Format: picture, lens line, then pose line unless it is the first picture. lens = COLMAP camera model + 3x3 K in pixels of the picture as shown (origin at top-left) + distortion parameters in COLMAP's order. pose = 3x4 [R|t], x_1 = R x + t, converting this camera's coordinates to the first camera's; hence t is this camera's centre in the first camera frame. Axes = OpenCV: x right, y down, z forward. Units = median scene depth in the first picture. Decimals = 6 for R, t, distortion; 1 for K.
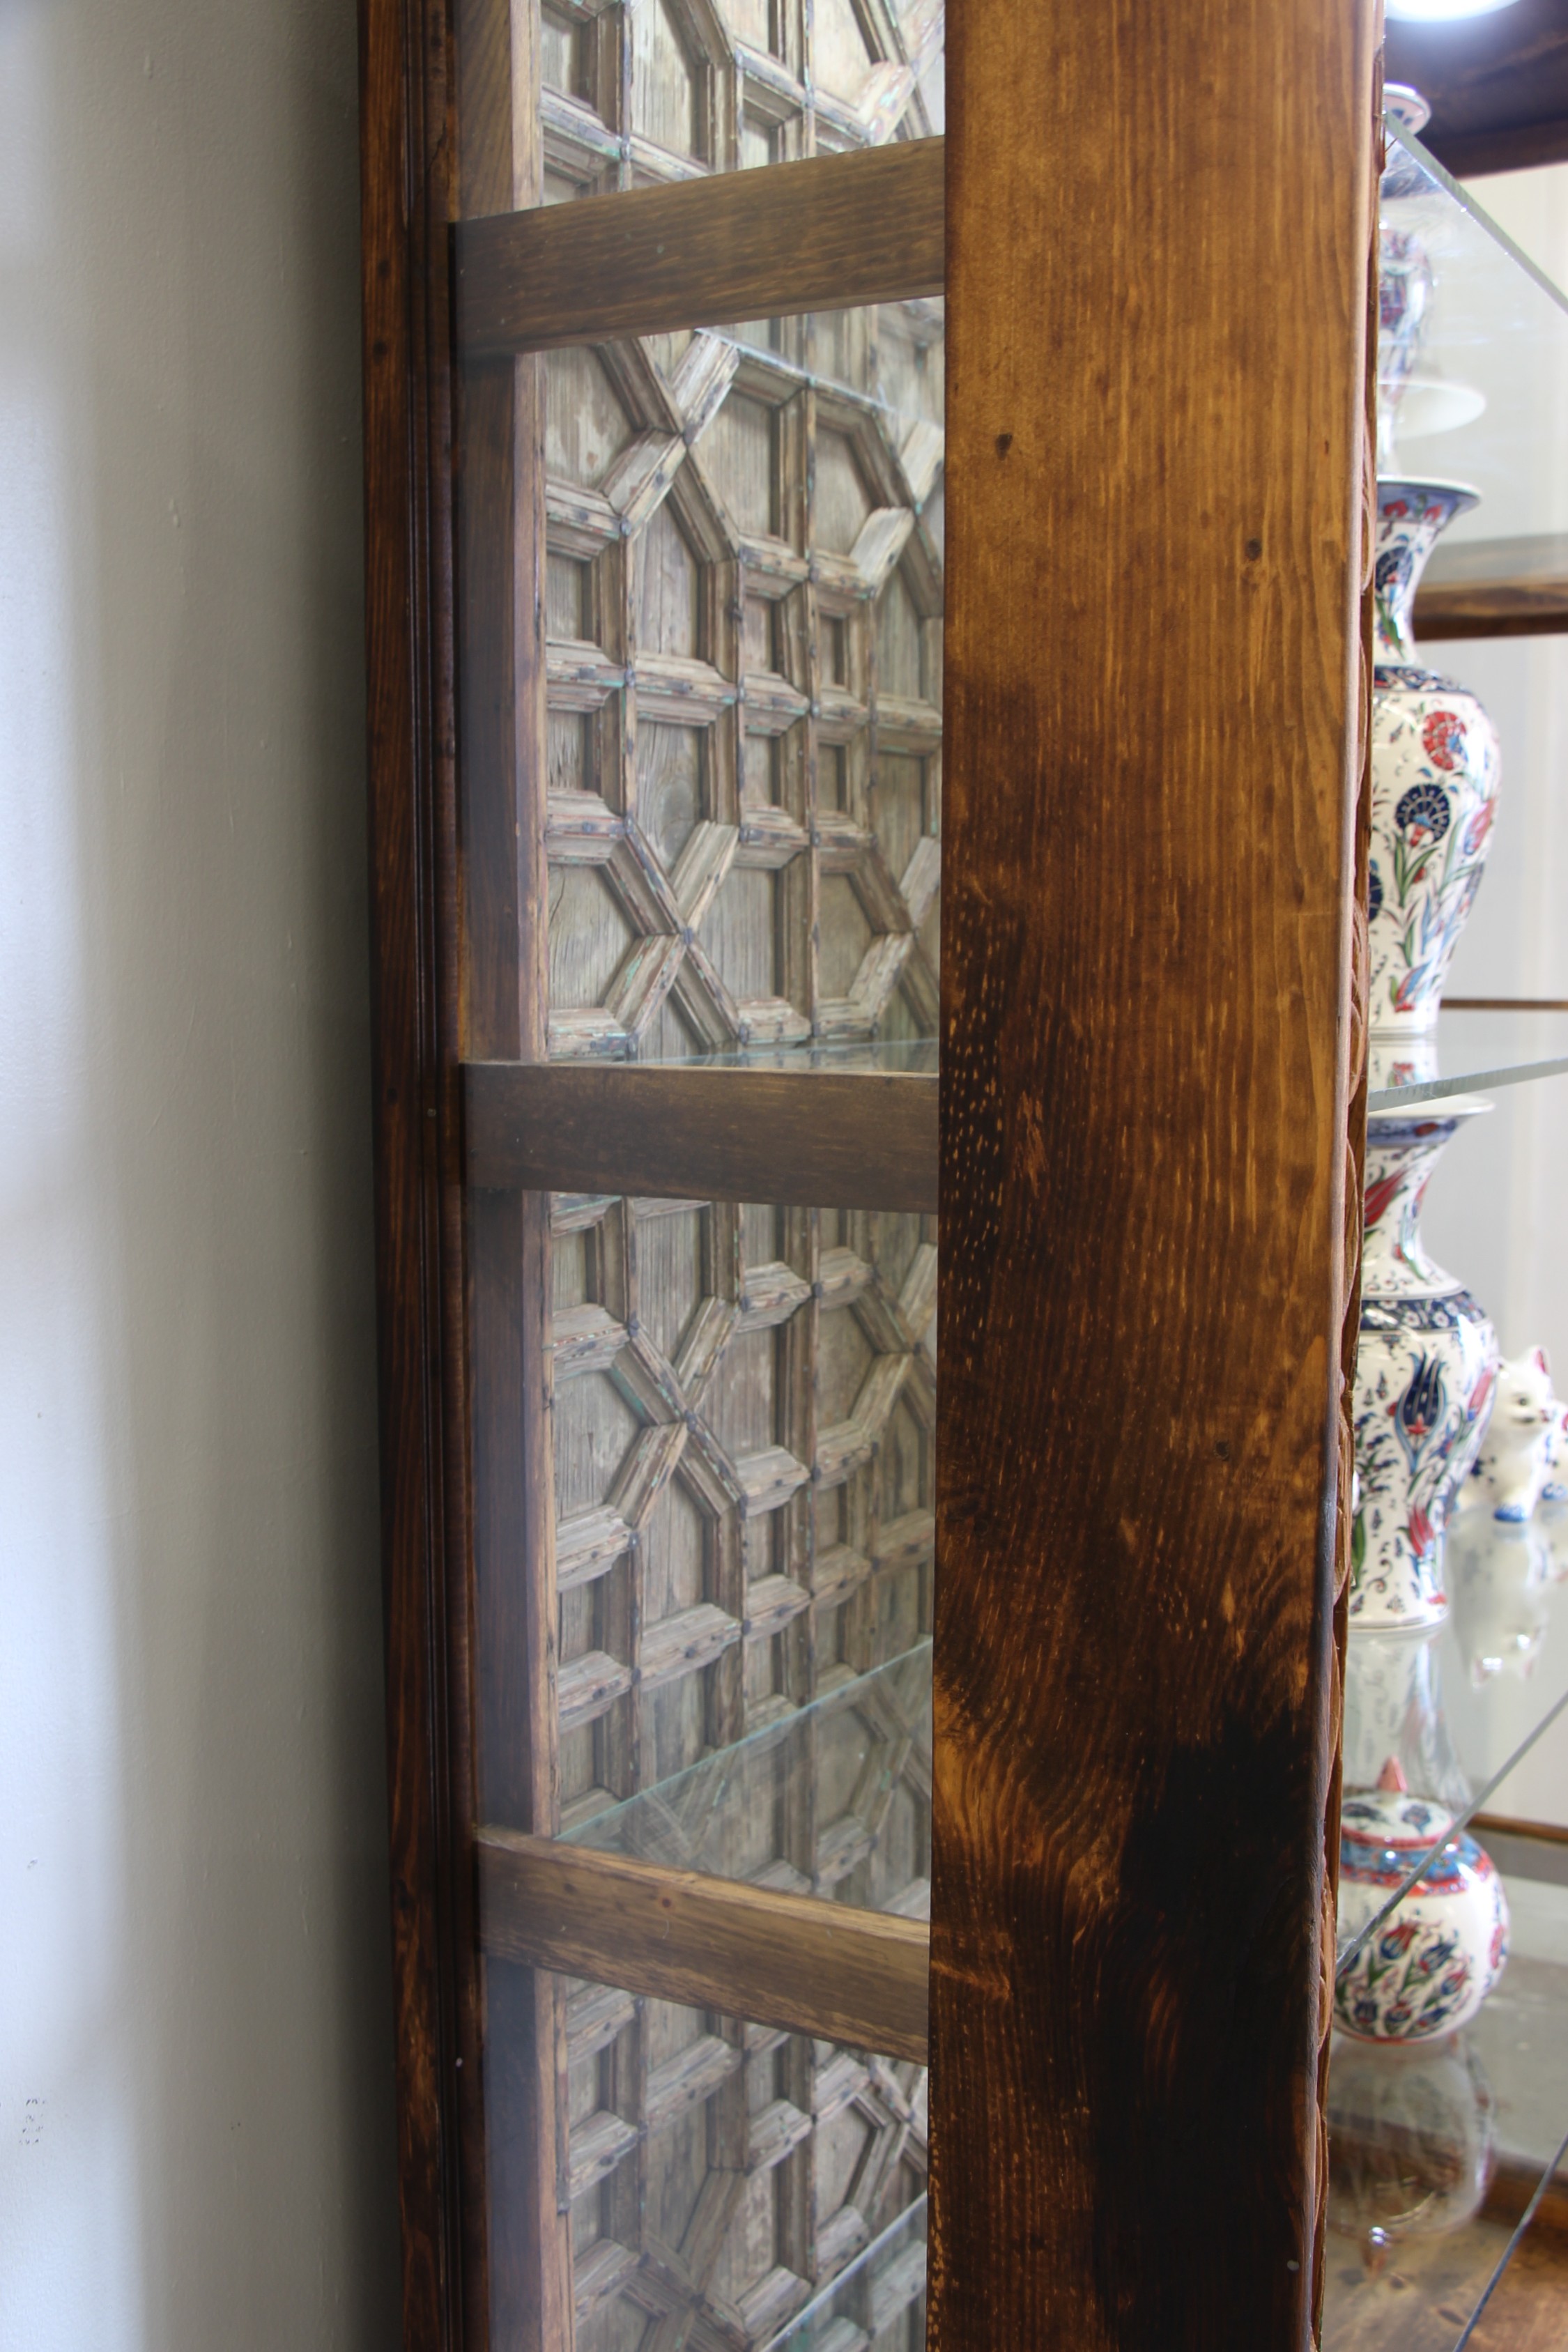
lens RADIAL K [[2437.7, 0, 787.2], [0, 2437.7, 1206.0], [0, 0, 1]] dist [-0.117728, 0.189250]
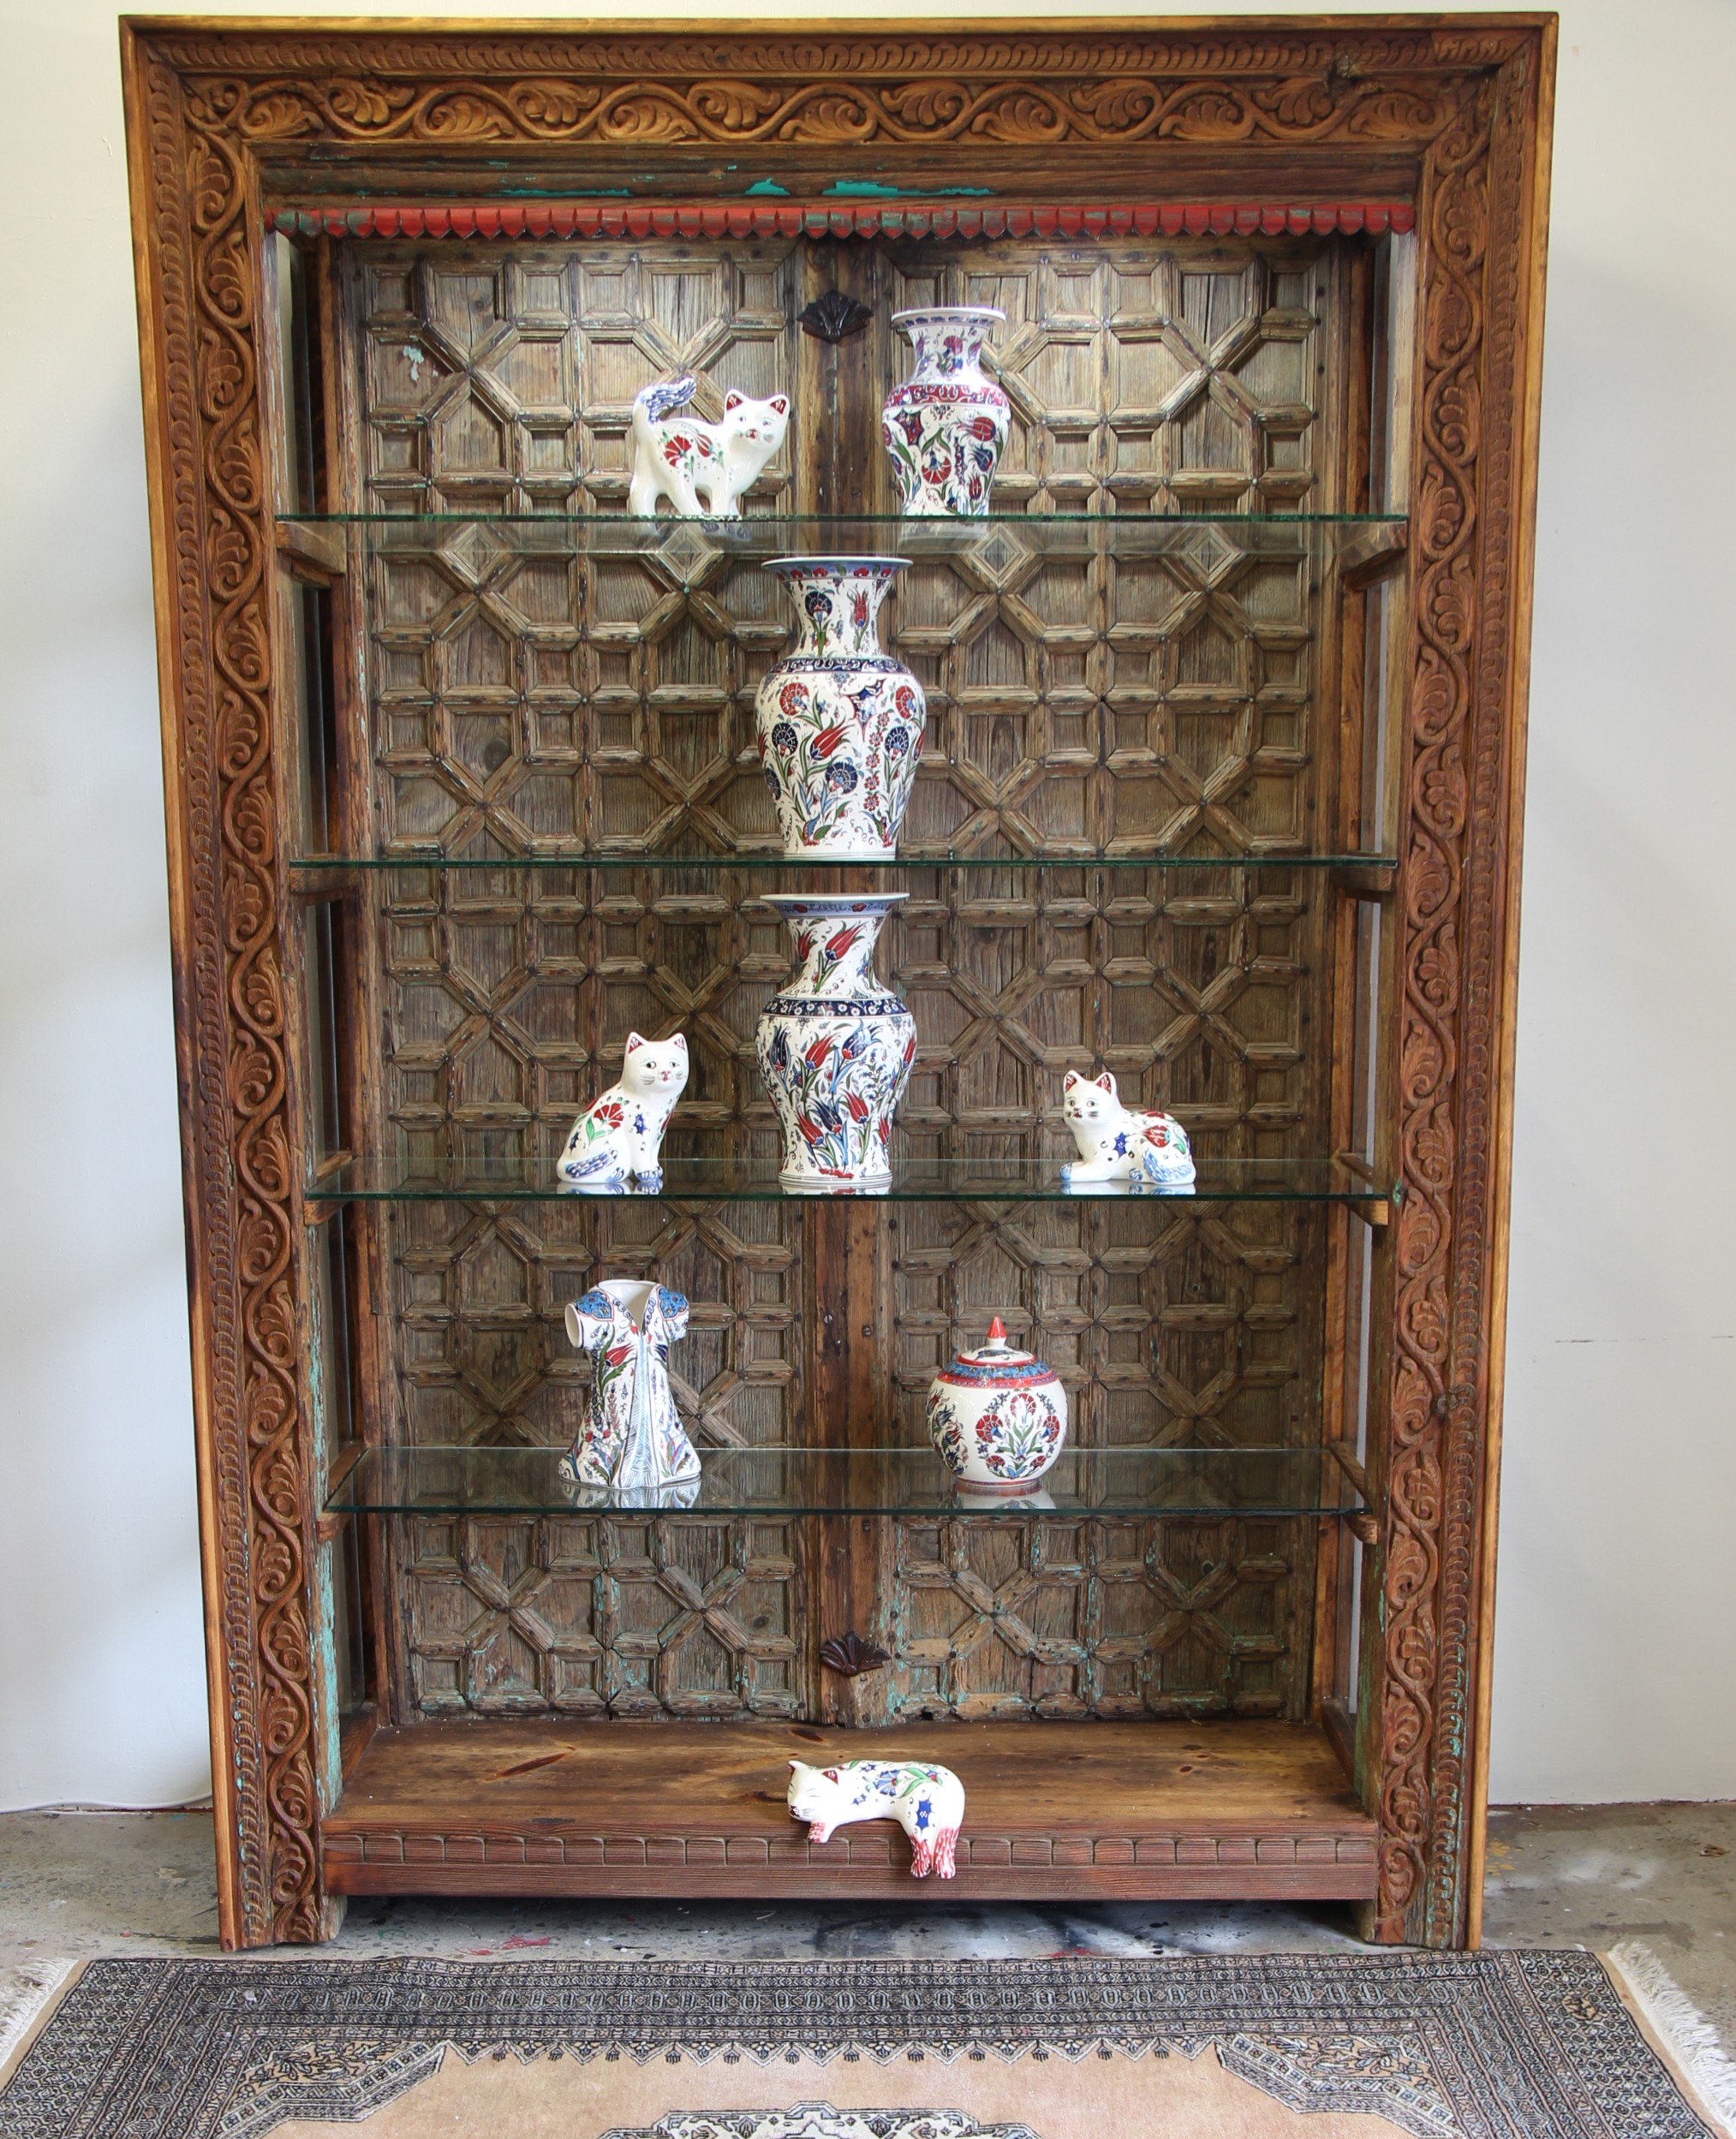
lens RADIAL K [[3165.2, 0, 869.0], [0, 3165.2, 1504.2], [0, 0, 1]] dist [-0.079972, 0.176451]
pose [[0.494335, 0.186879, -0.848946, 3.021491], [-0.096196, 0.982380, 0.160238, 0.030648], [0.863932, 0.002454, 0.503602, -0.228939]]
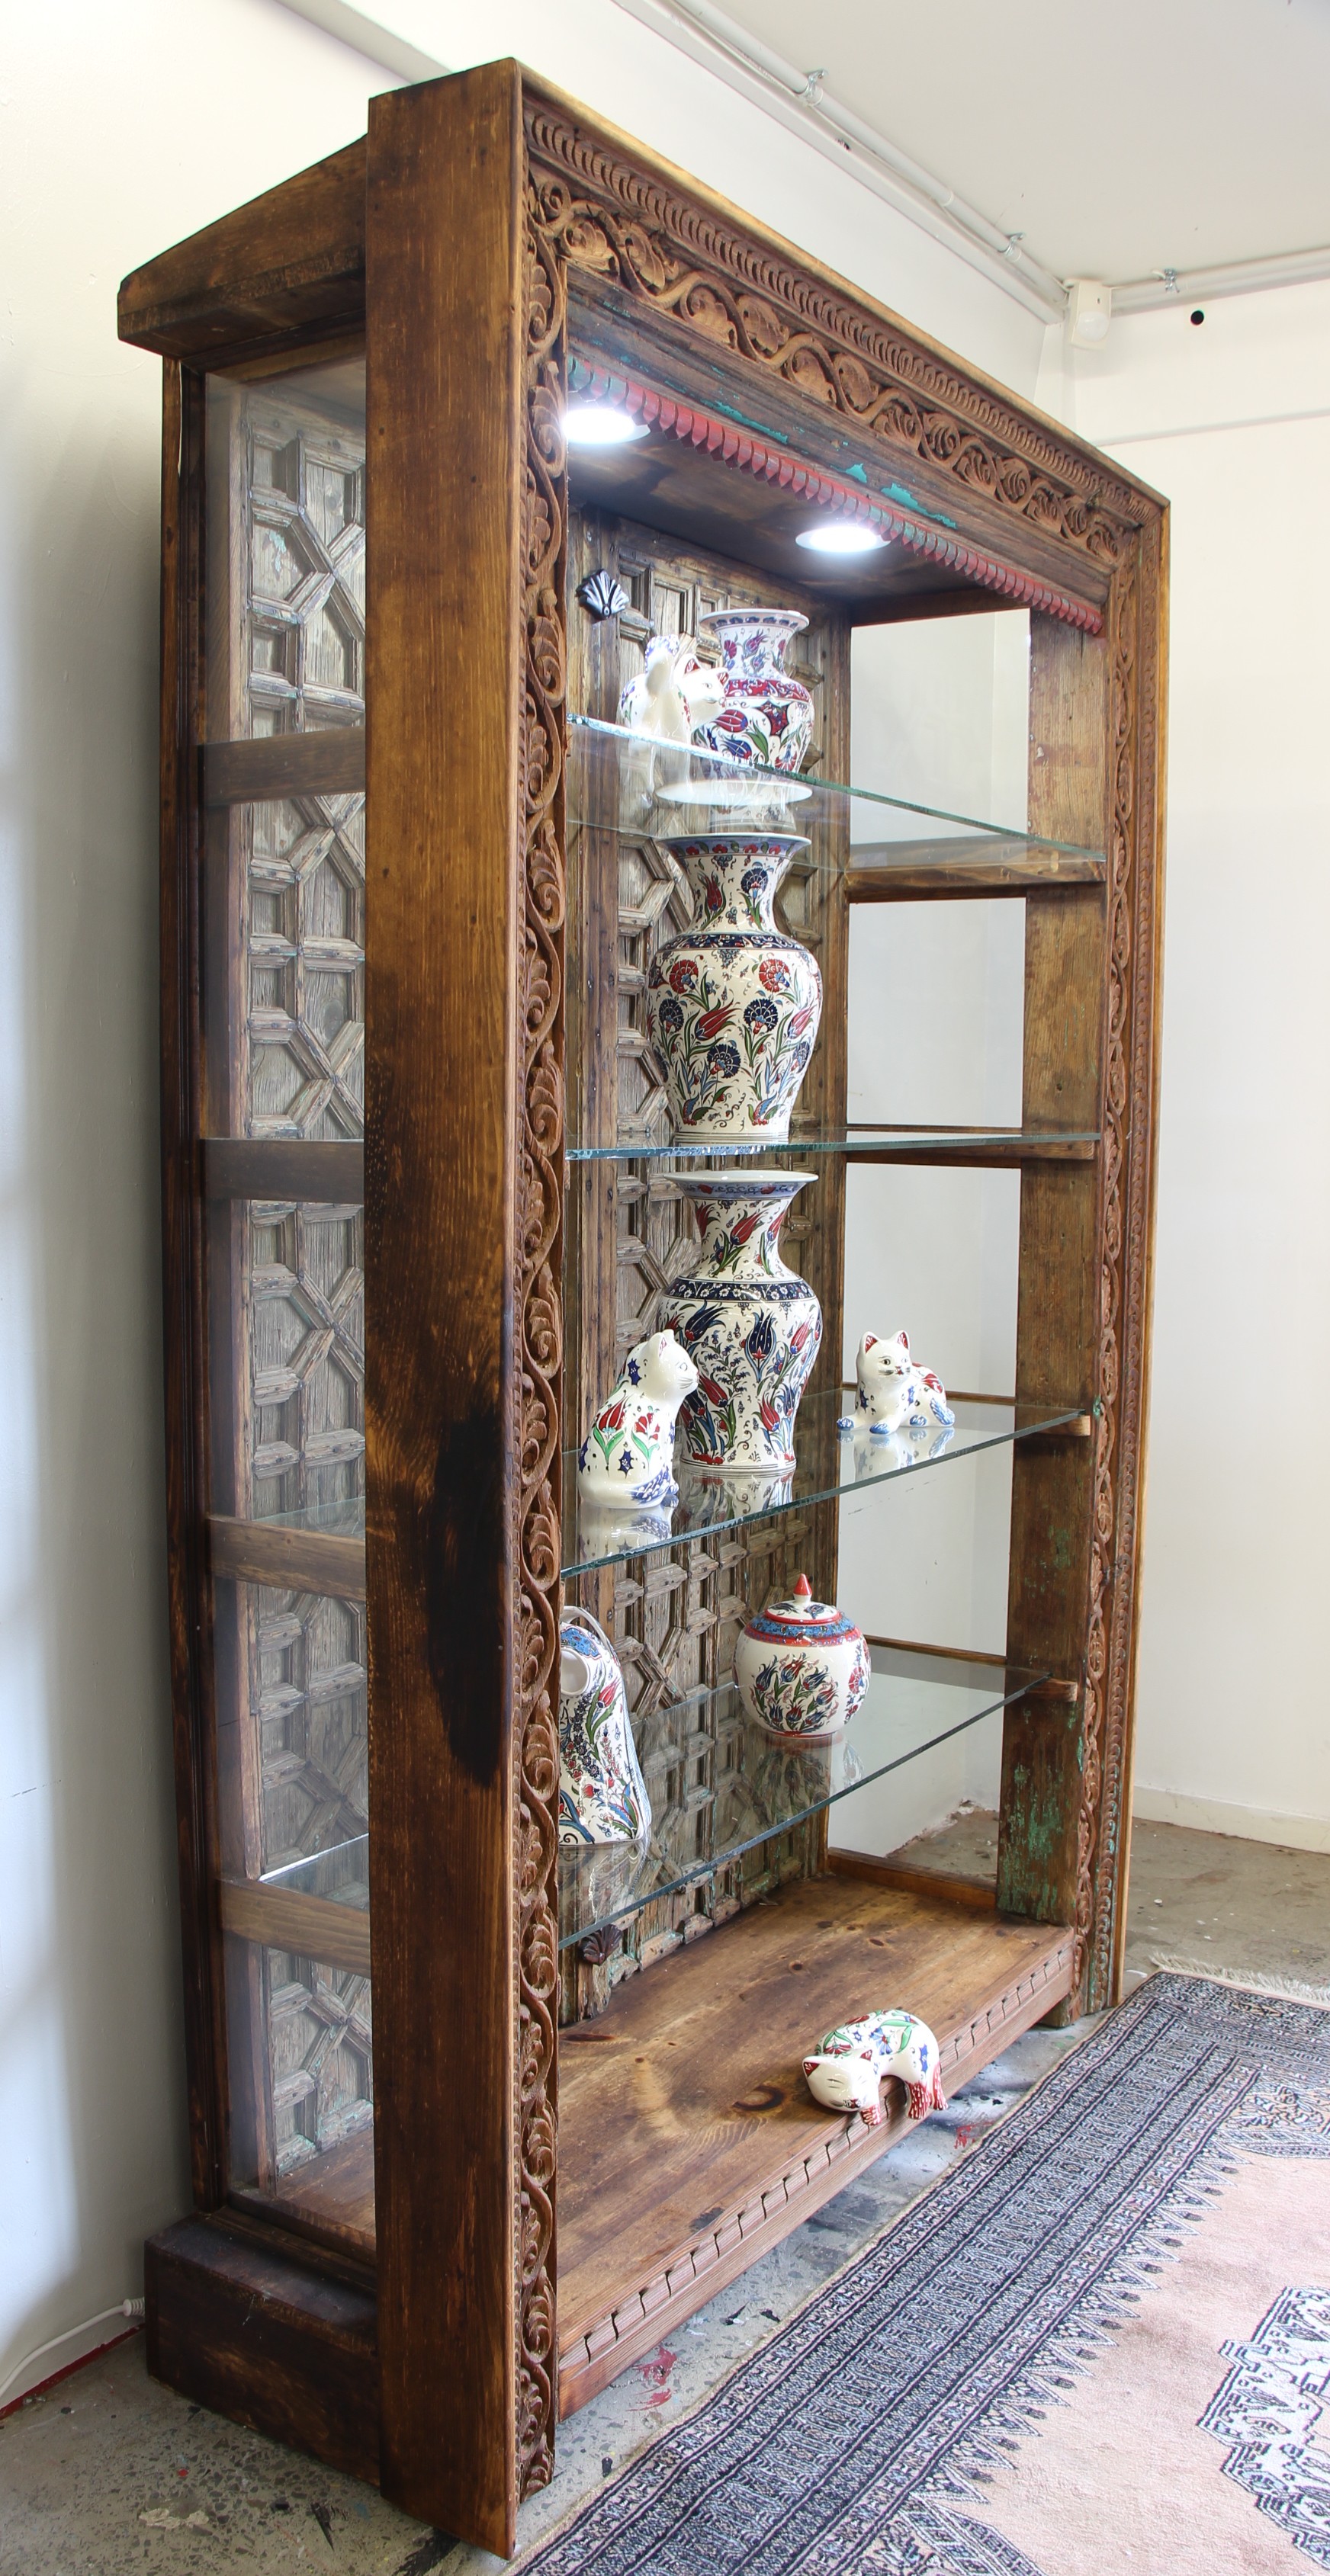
lens RADIAL K [[2174.6, 0, 609.5], [0, 2174.6, 1362.8], [0, 0, 1]] dist [-0.172582, 0.001570]
pose [[0.997382, 0.018770, -0.069840, 0.322274], [-0.017699, 0.999716, 0.015929, 0.090673], [0.070120, -0.014651, 0.997431, -0.768087]]
